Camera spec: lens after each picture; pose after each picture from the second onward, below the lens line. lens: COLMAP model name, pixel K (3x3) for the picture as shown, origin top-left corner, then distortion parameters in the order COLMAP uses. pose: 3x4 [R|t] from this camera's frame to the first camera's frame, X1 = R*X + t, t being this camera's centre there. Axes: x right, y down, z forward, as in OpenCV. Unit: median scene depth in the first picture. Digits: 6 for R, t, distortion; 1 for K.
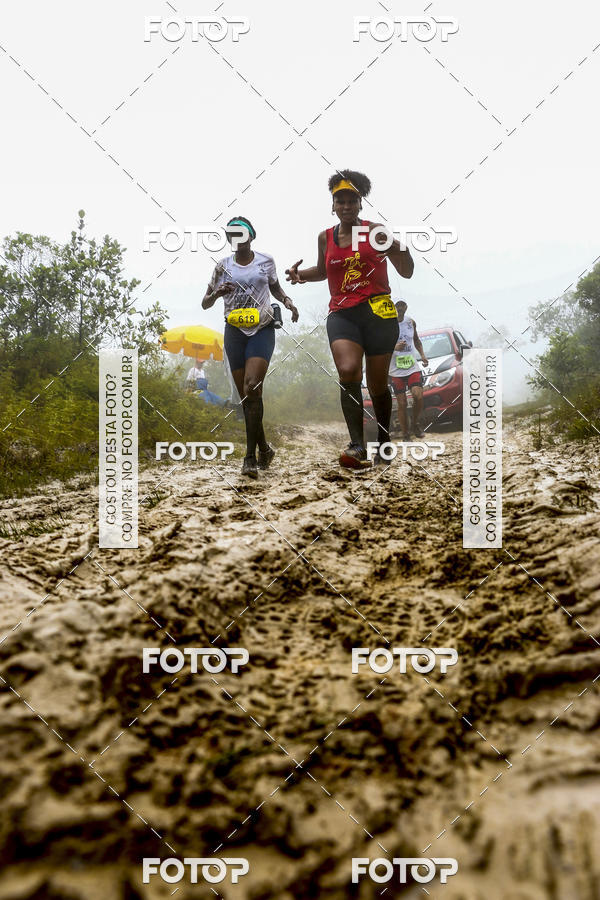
lens RADIAL K [[737.7, 0, 311.0], [0, 737.7, 451.7], [0, 0, 1]] dist [-0.181193, 0.136404]
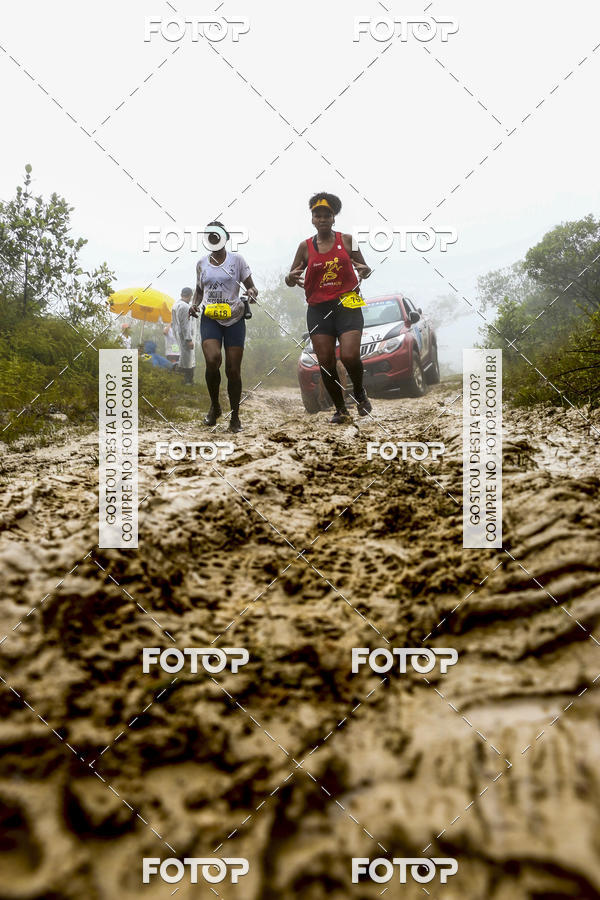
lens RADIAL K [[737.7, 0, 311.1], [0, 737.7, 451.1], [0, 0, 1]] dist [-0.181193, 0.136404]
pose [[0.997489, 0.007880, 0.070381, 0.005651], [-0.011067, 0.998925, 0.045016, 0.018650], [-0.069950, -0.045682, 0.996504, -0.010679]]
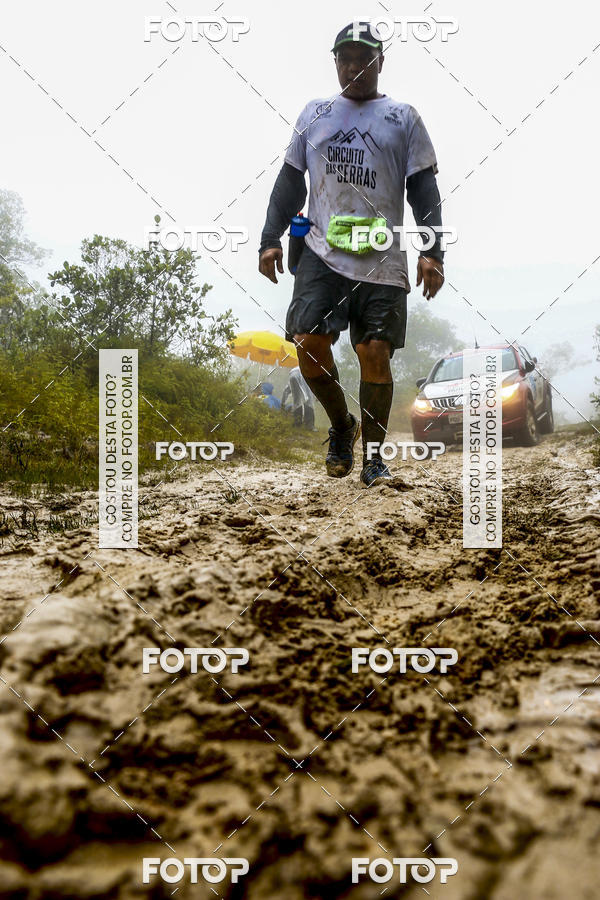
lens RADIAL K [[737.7, 0, 317.2], [0, 737.7, 448.8], [0, 0, 1]] dist [-0.181193, 0.136404]
pose [[0.996402, 0.045135, -0.071737, -0.035552], [-0.046168, 0.998852, -0.012809, 0.006756], [0.071076, 0.016075, 0.997341, -0.196850]]
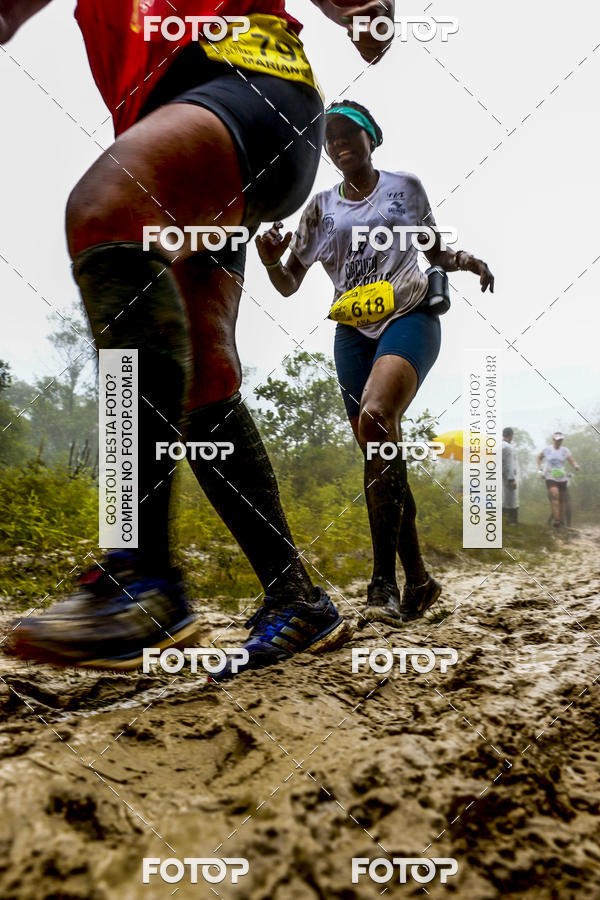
lens RADIAL K [[737.7, 0, 310.9], [0, 737.7, 451.9], [0, 0, 1]] dist [-0.181193, 0.136404]
pose [[0.934932, -0.037954, -0.352791, -0.040673], [-0.011533, 0.990487, -0.137123, -0.041629], [0.354639, 0.132270, 0.925600, -0.071492]]
